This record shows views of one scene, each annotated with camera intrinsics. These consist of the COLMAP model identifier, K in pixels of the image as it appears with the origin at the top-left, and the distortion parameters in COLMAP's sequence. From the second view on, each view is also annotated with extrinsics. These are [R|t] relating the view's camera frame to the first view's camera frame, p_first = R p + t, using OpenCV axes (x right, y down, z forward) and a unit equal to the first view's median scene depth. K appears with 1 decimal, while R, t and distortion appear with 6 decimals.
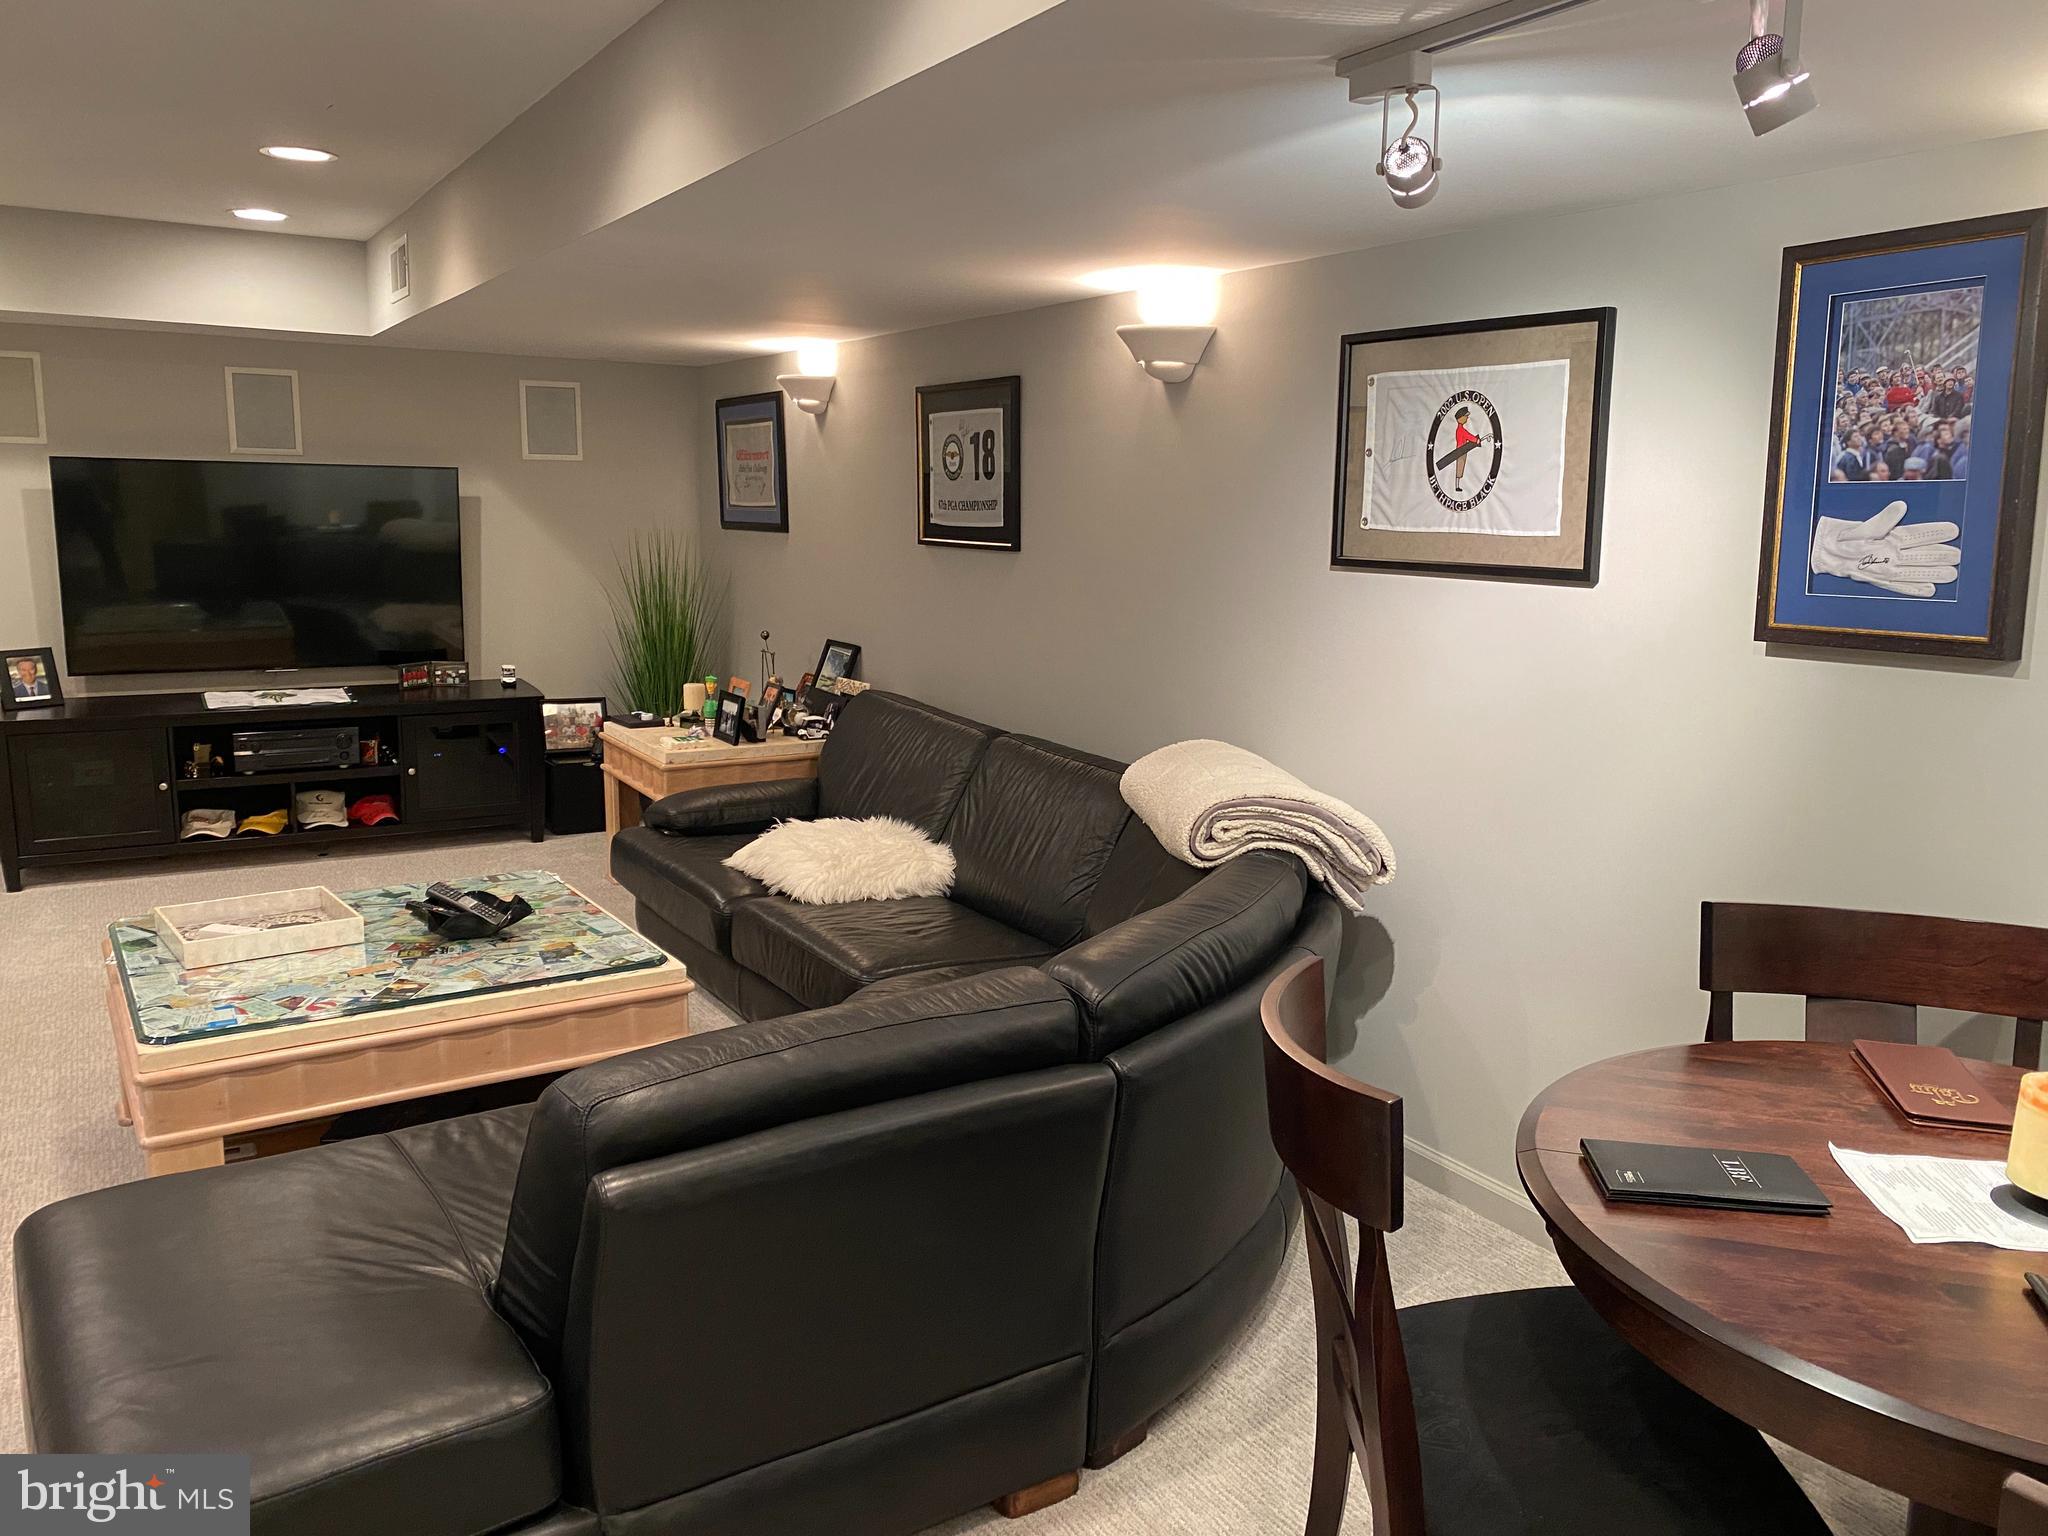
lens RADIAL K [[1532.1, 0, 1070.0], [0, 1532.1, 770.3], [0, 0, 1]] dist [0.008232, -0.004703]
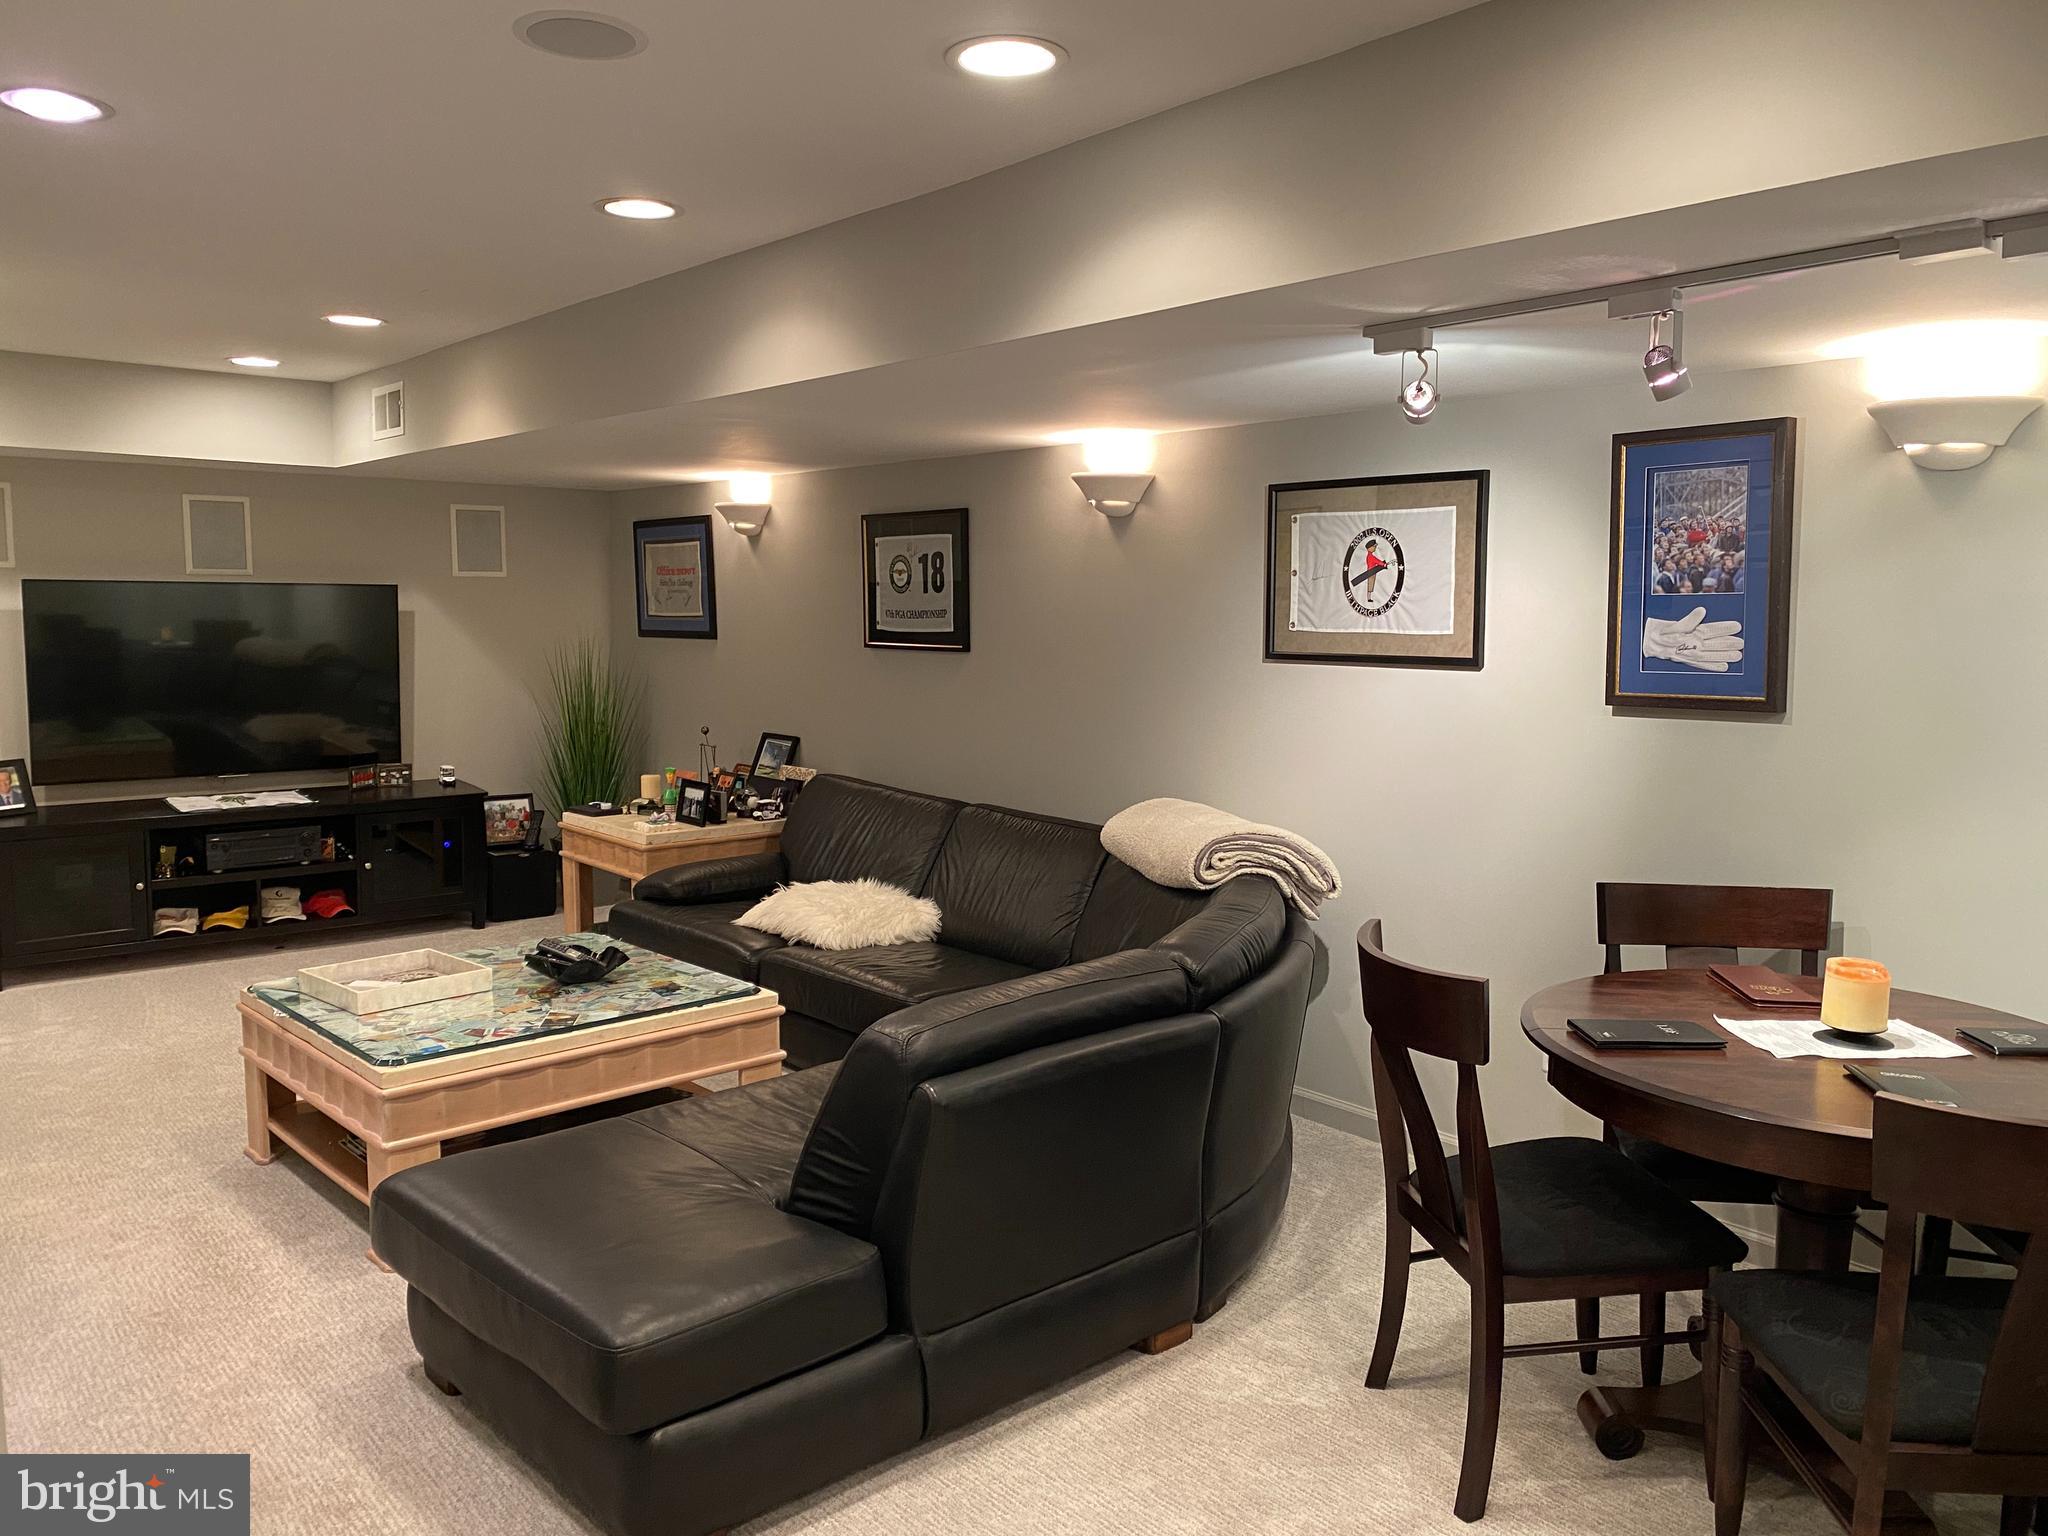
lens RADIAL K [[1529.0, 0, 1042.7], [0, 1529.0, 766.2], [0, 0, 1]] dist [0.047583, -0.055683]
pose [[0.988703, -0.028714, 0.147109, -0.195398], [0.038386, 0.997254, -0.063340, 0.029251], [-0.144886, 0.068271, 0.987090, -0.226914]]
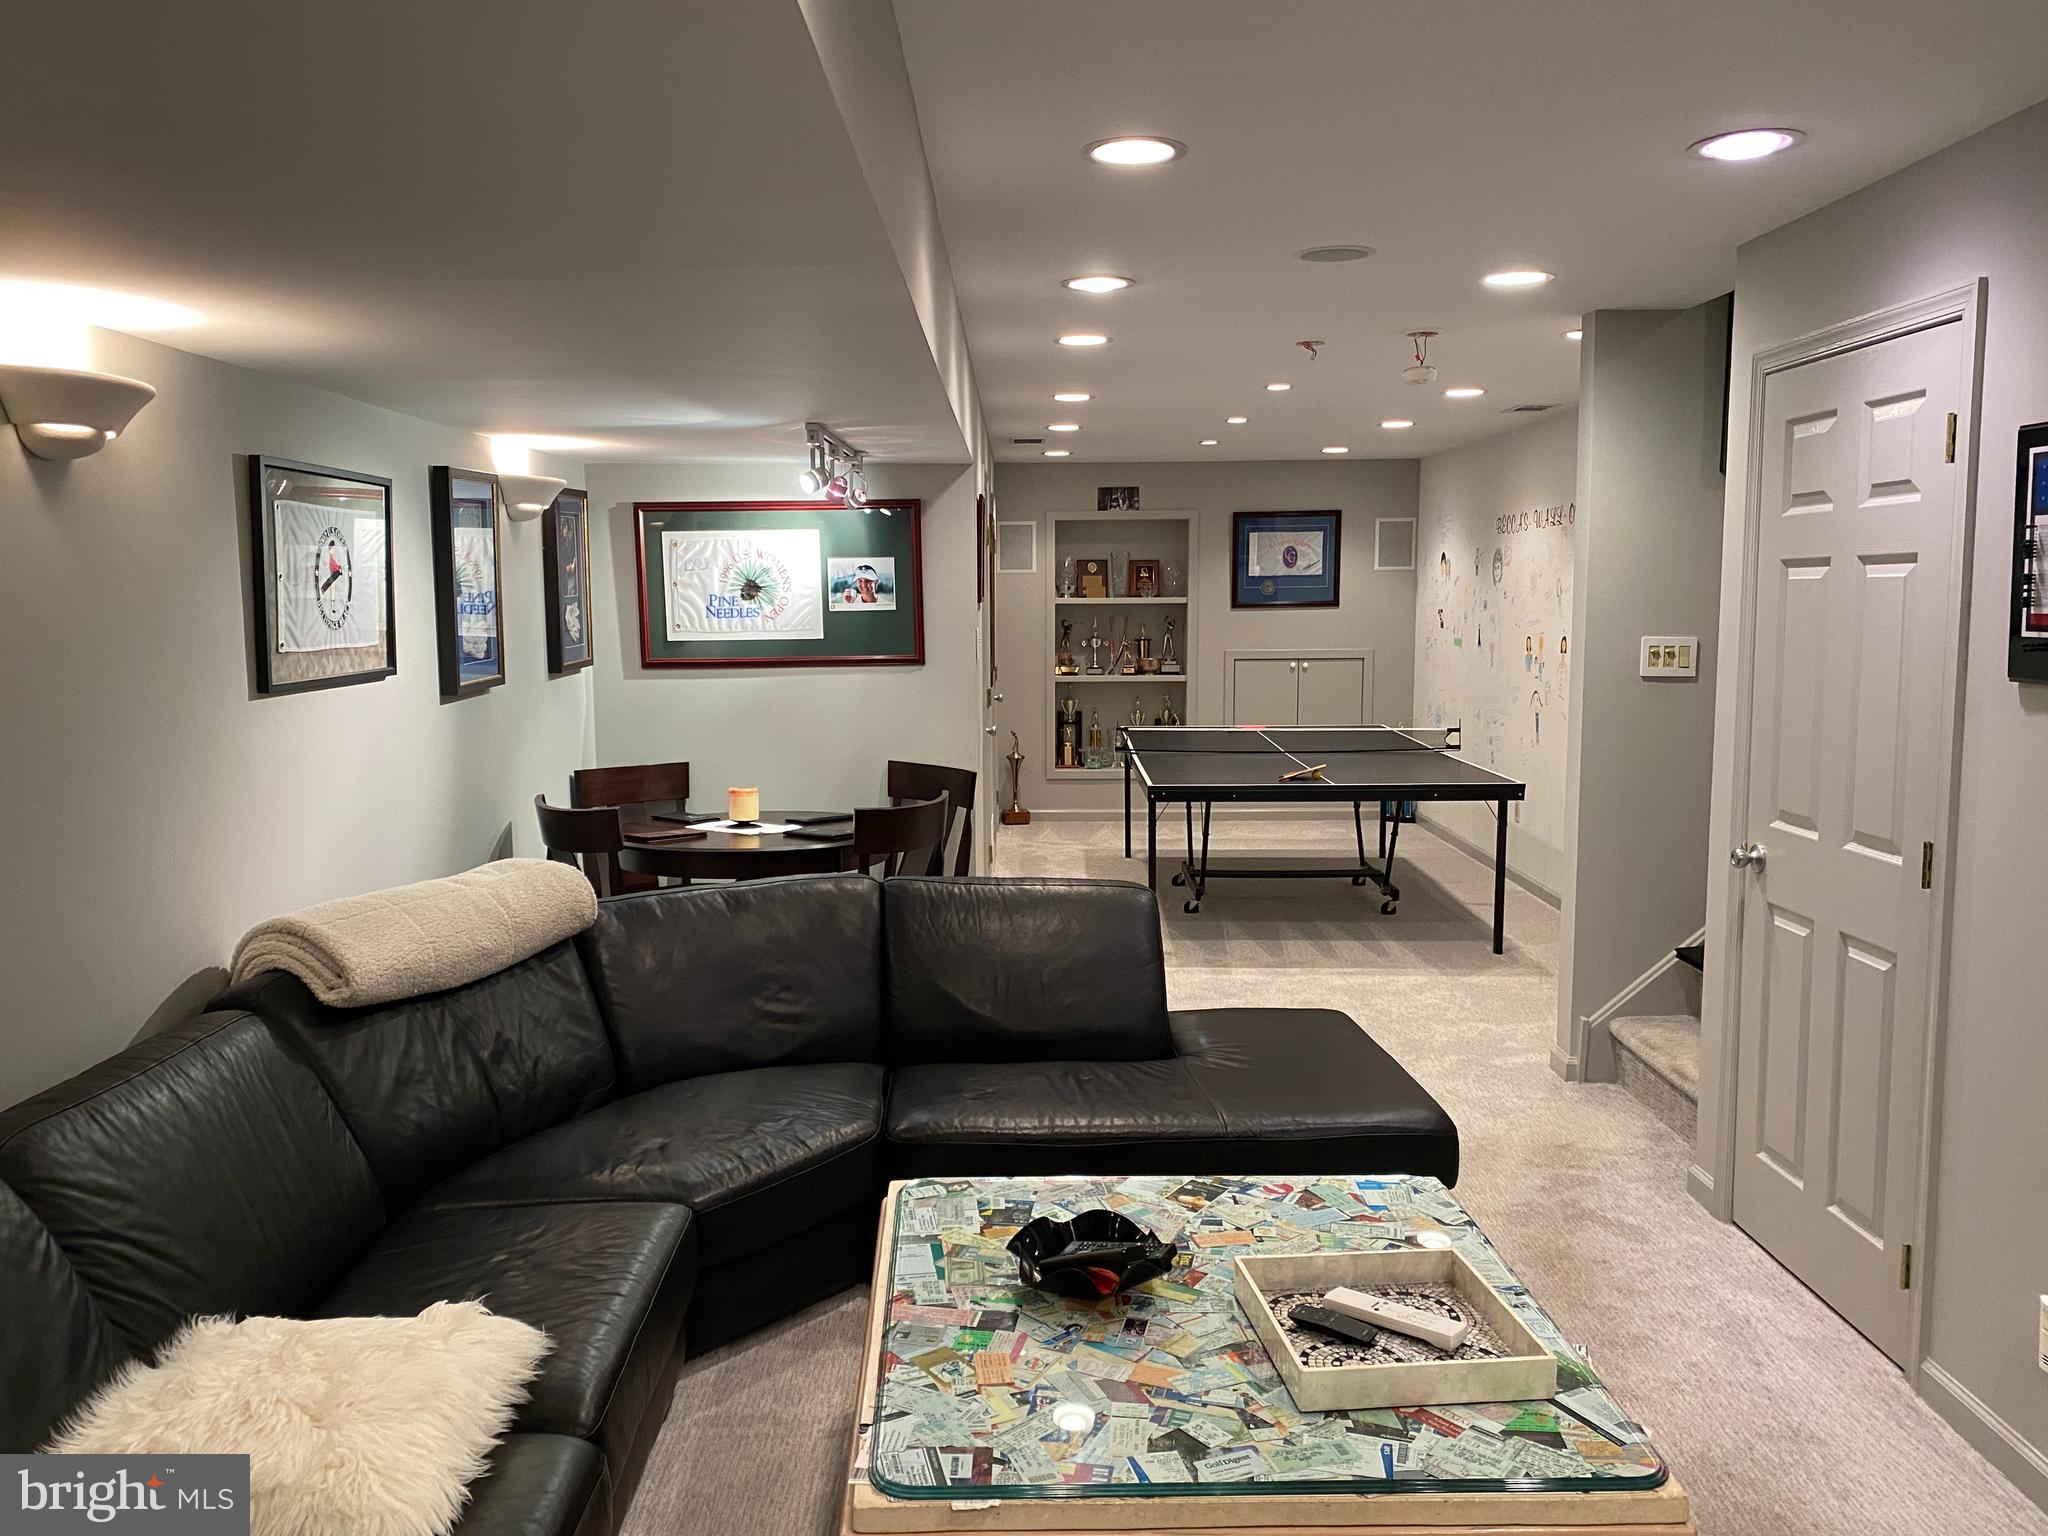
lens RADIAL K [[1515.4, 0, 1024.0], [0, 1515.4, 768.0], [0, 0, 1]] dist [0.118001, -0.304293]
pose [[-0.844373, -0.077214, 0.530162, -0.674481], [0.082025, 0.959262, 0.270348, -0.287610], [-0.529439, 0.271762, -0.803642, 1.428359]]
